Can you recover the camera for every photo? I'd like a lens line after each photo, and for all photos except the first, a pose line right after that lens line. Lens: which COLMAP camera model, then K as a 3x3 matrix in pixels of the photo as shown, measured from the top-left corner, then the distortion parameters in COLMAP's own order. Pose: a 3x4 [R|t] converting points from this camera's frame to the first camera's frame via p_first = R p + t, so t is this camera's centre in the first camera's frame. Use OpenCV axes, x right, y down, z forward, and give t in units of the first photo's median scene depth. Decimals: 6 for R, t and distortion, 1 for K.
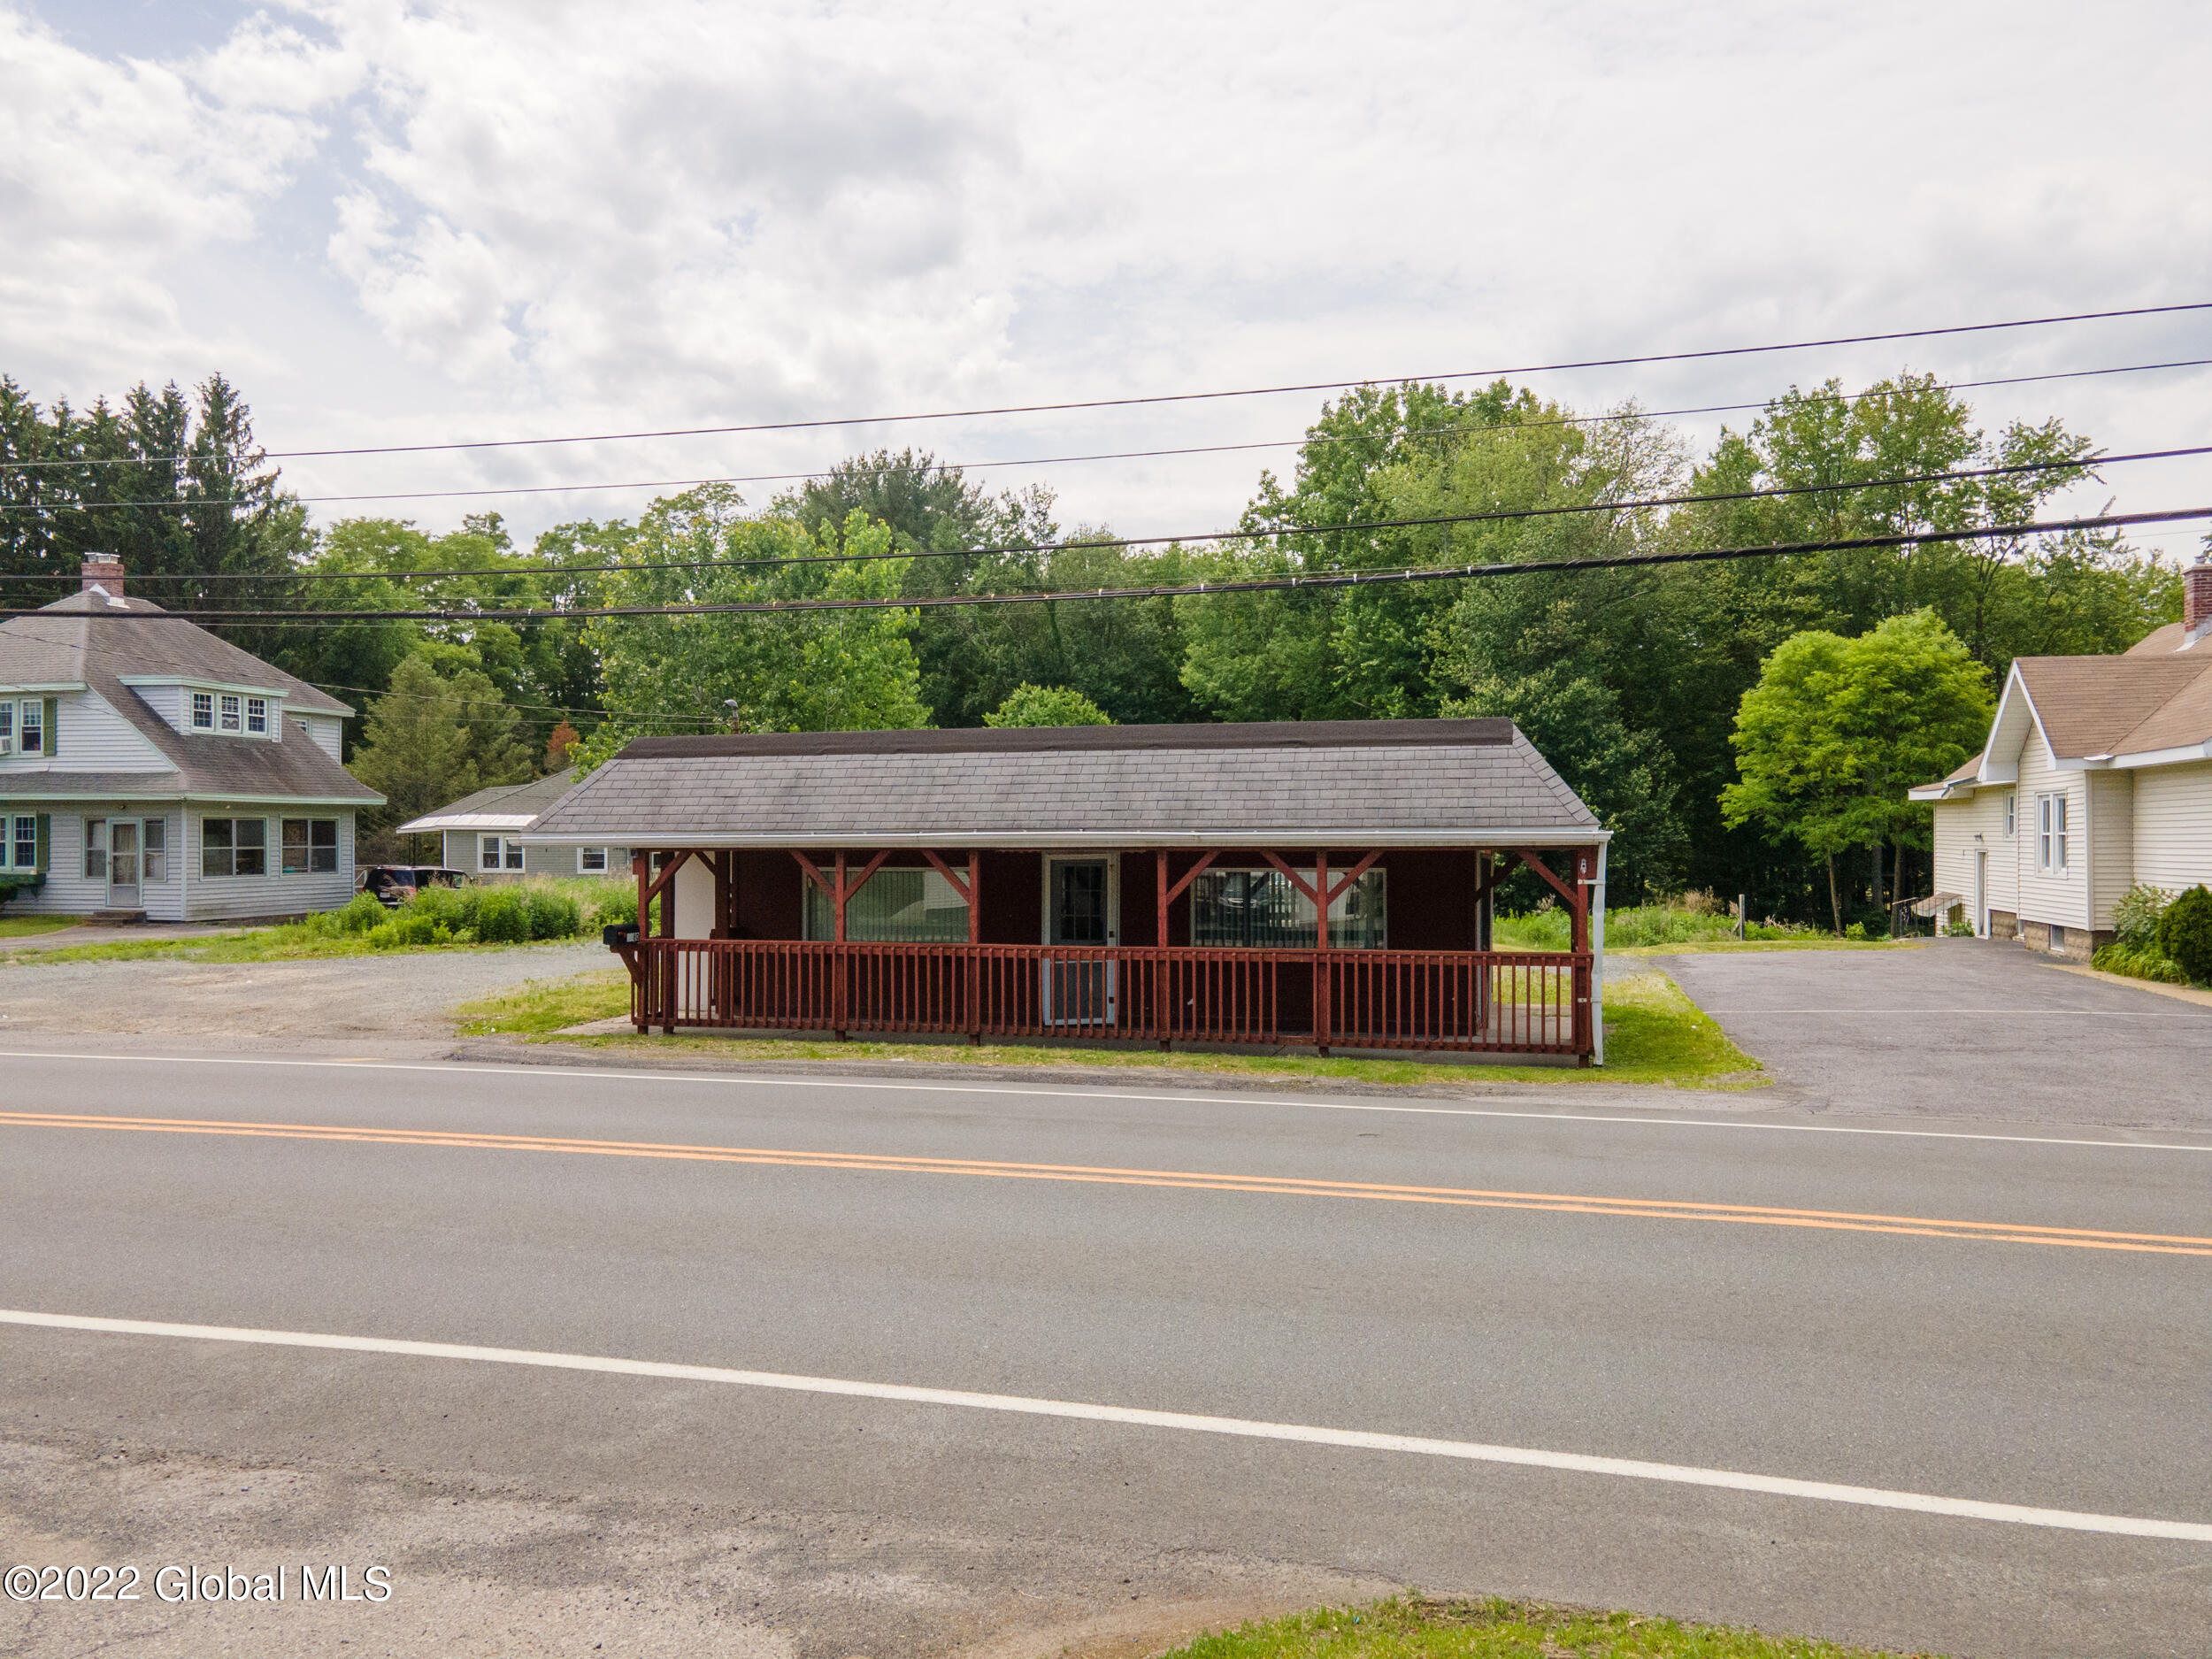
lens RADIAL K [[1612.2, 0, 1090.9], [0, 1612.2, 834.7], [0, 0, 1]] dist [0.027503, 0.025036]
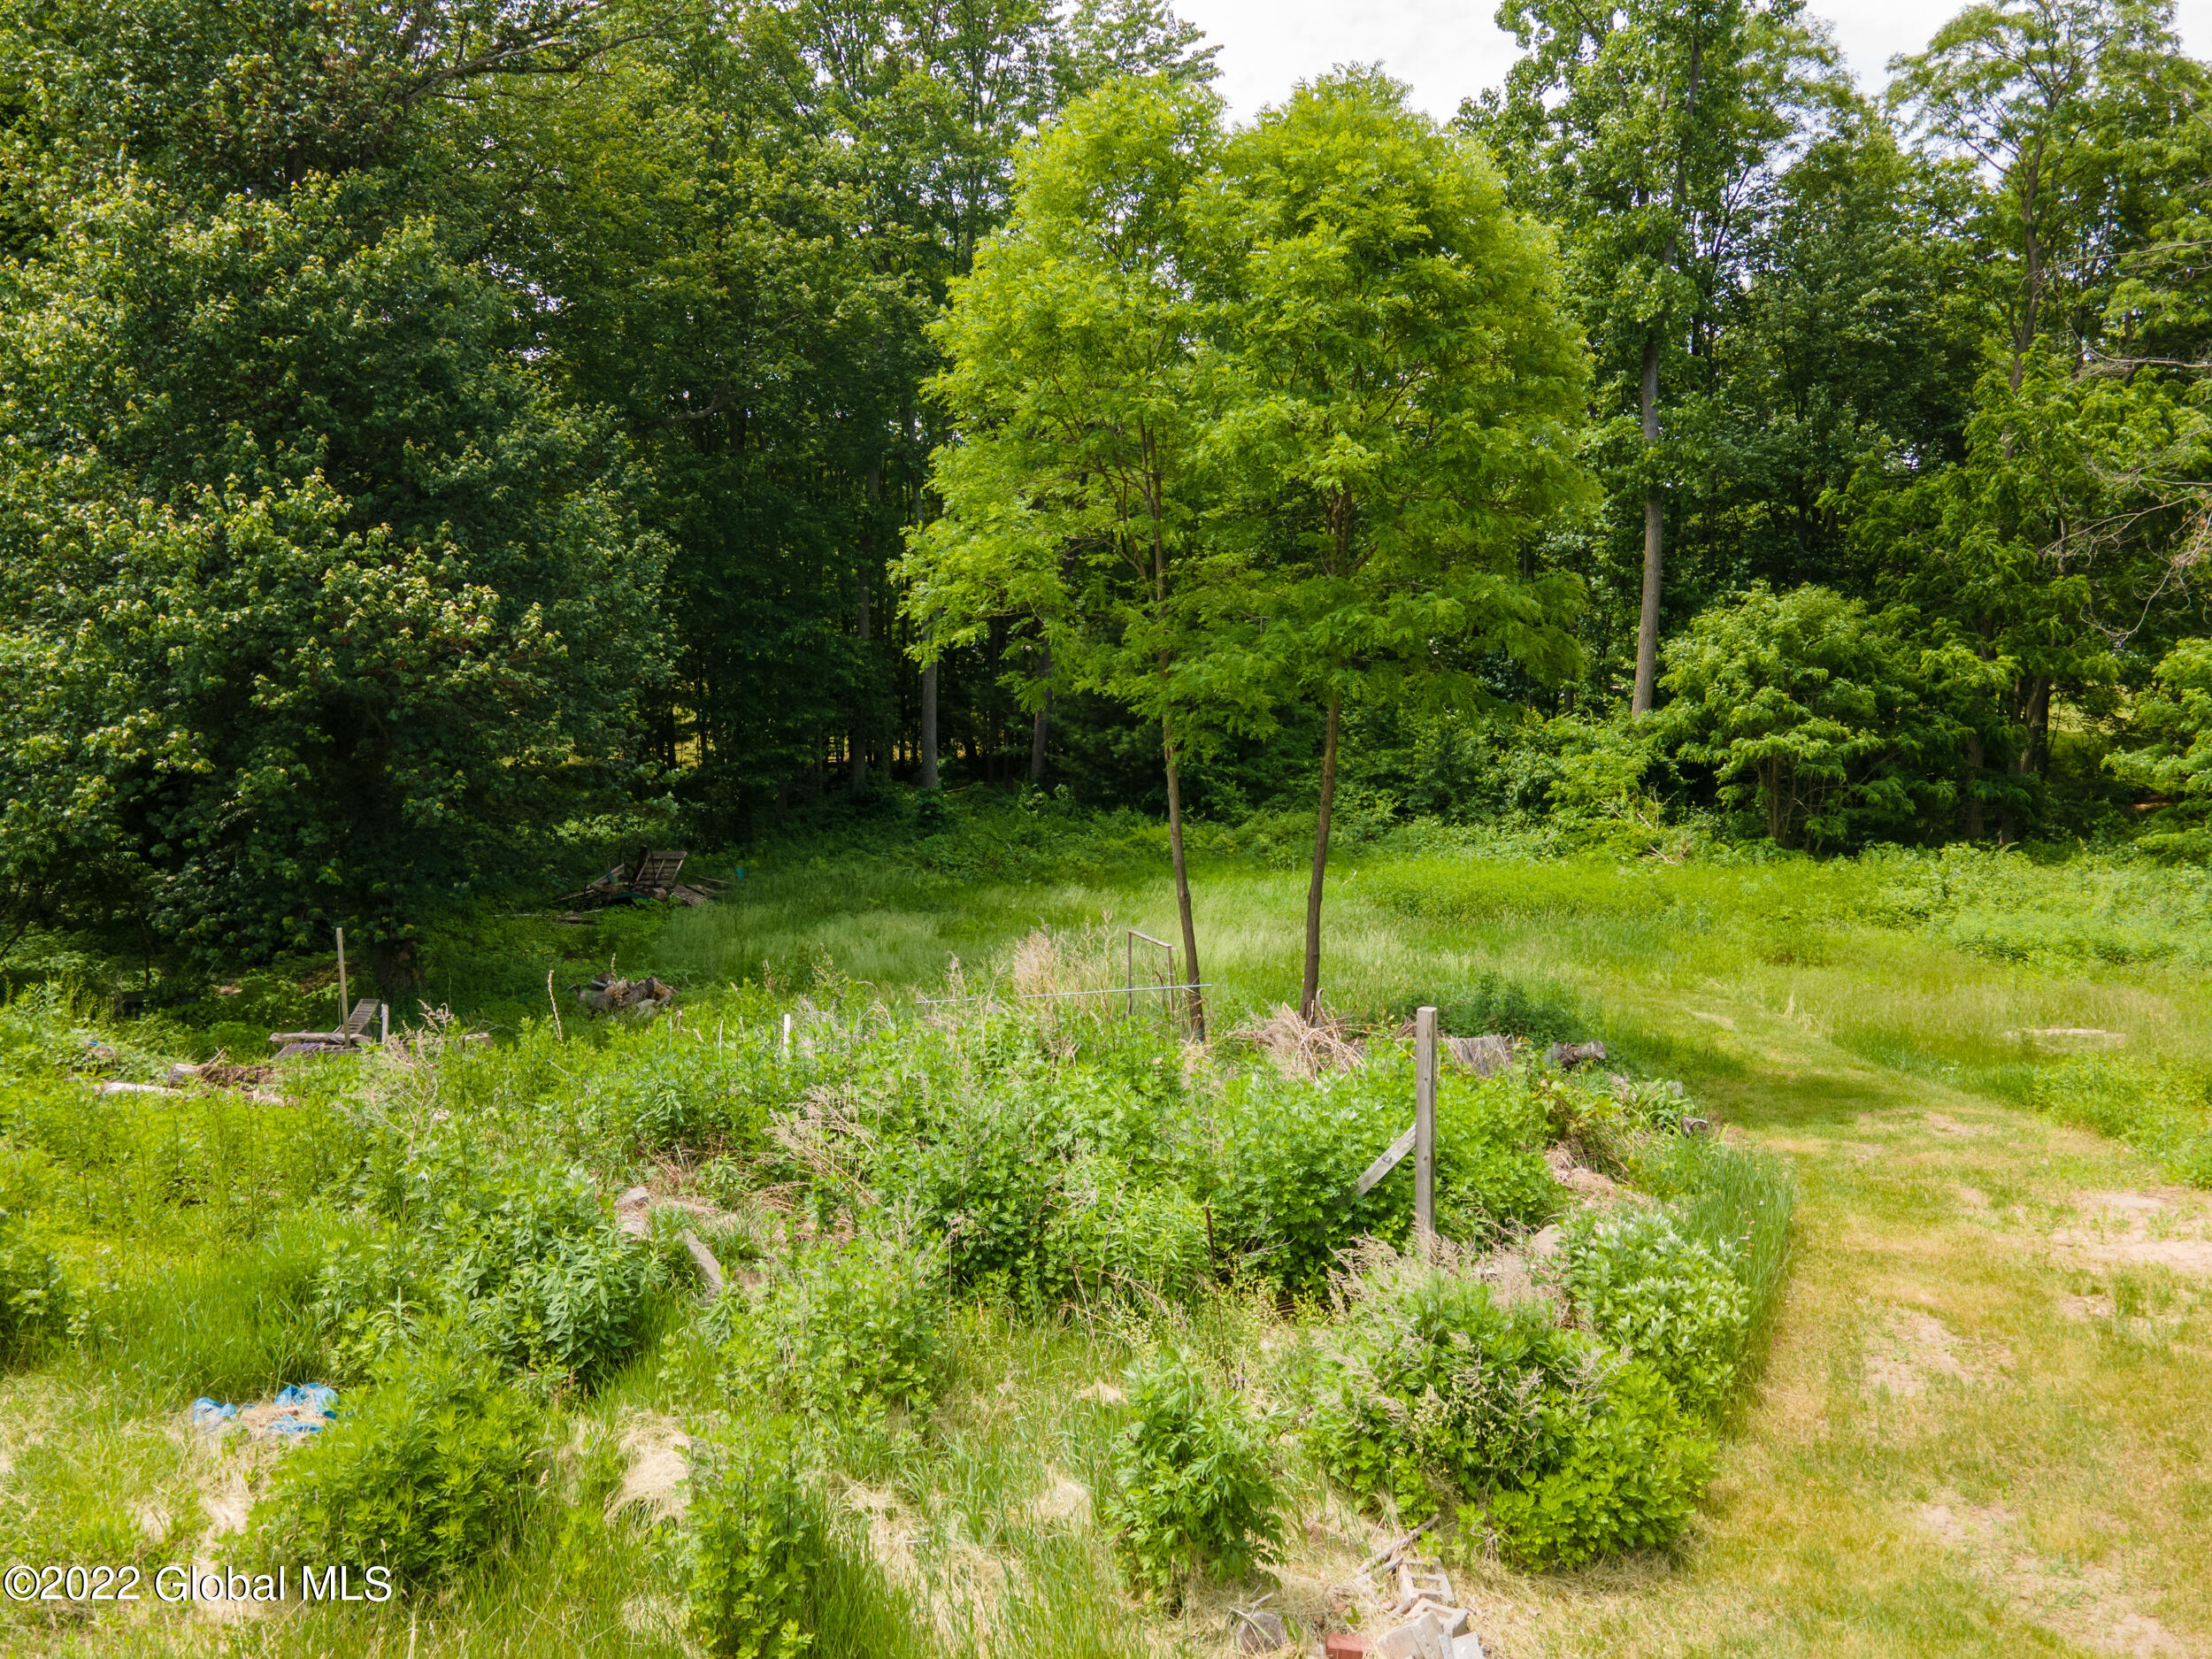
lens RADIAL K [[1612.2, 0, 1090.8], [0, 1612.2, 841.6], [0, 0, 1]] dist [0.027503, 0.025036]
pose [[0.753088, -0.072466, 0.653917, 0.199574], [-0.006902, 0.992991, 0.117991, -0.006428], [-0.657884, -0.093371, 0.747309, 0.727201]]
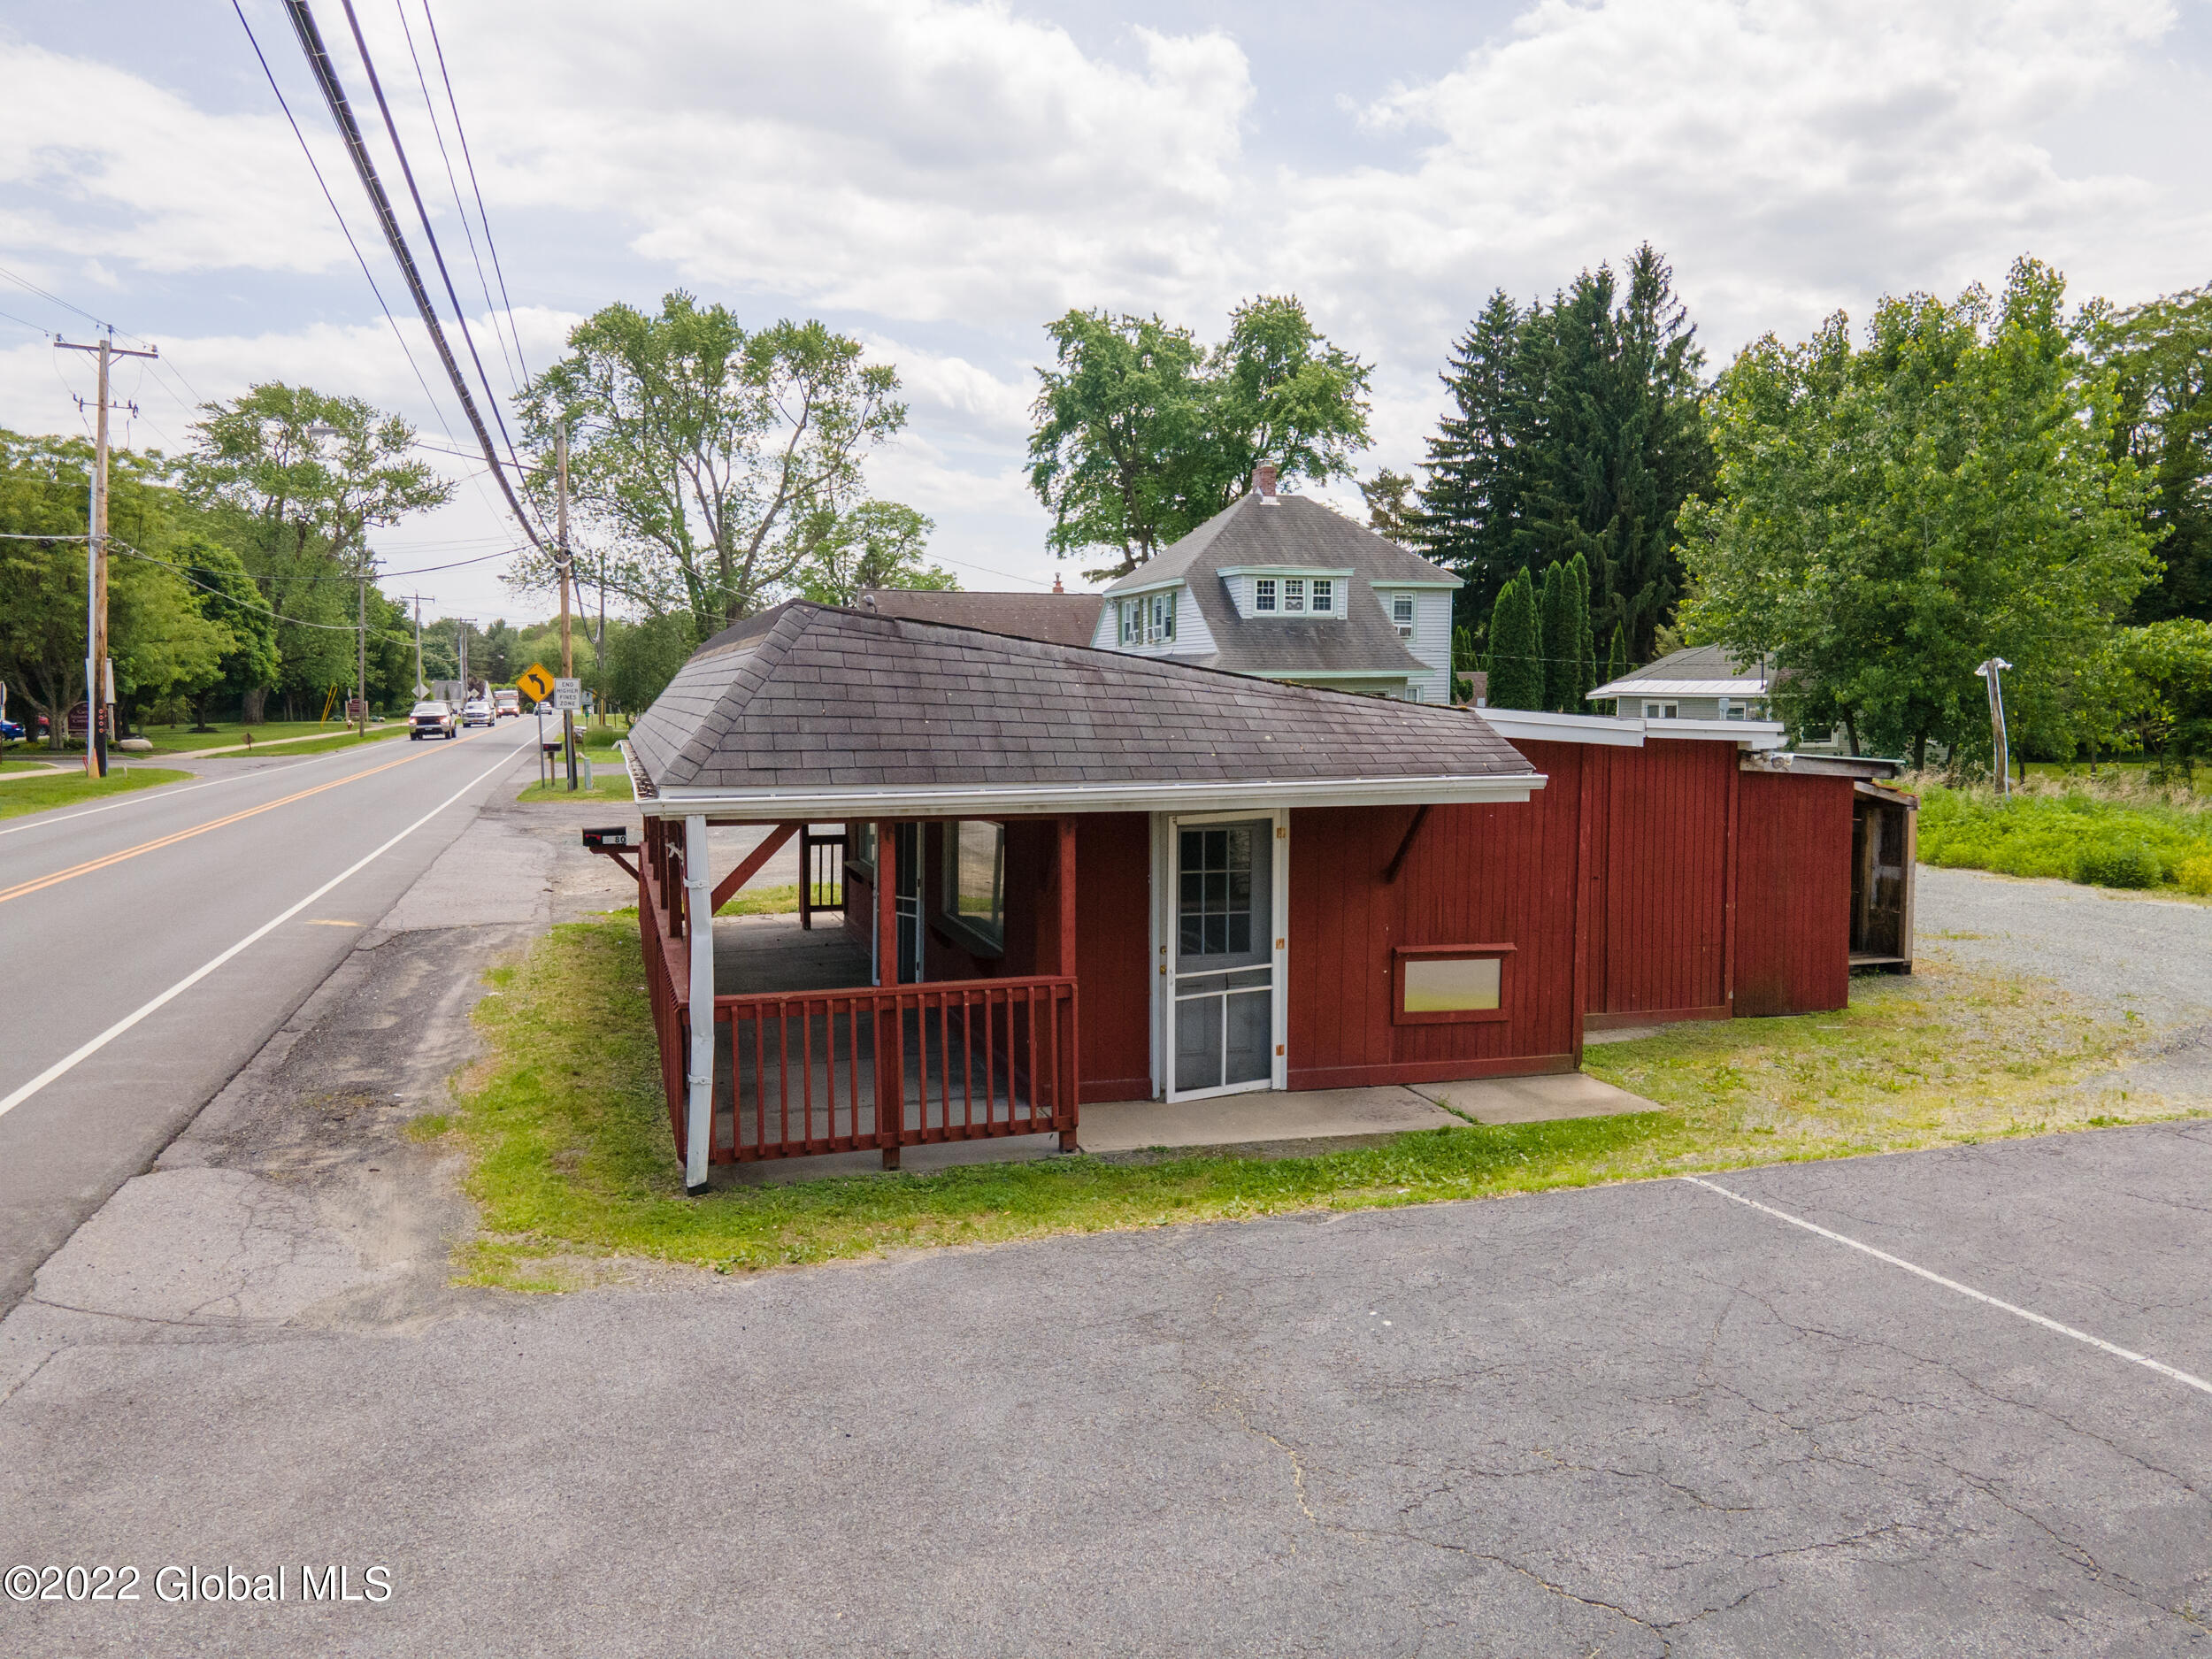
lens RADIAL K [[1612.2, 0, 1132.8], [0, 1612.2, 812.4], [0, 0, 1]] dist [0.027503, 0.025036]
pose [[0.548742, 0.065199, -0.833446, 0.251068], [0.002486, 0.996822, 0.079616, -0.013034], [0.835988, -0.045760, 0.546836, 0.250373]]
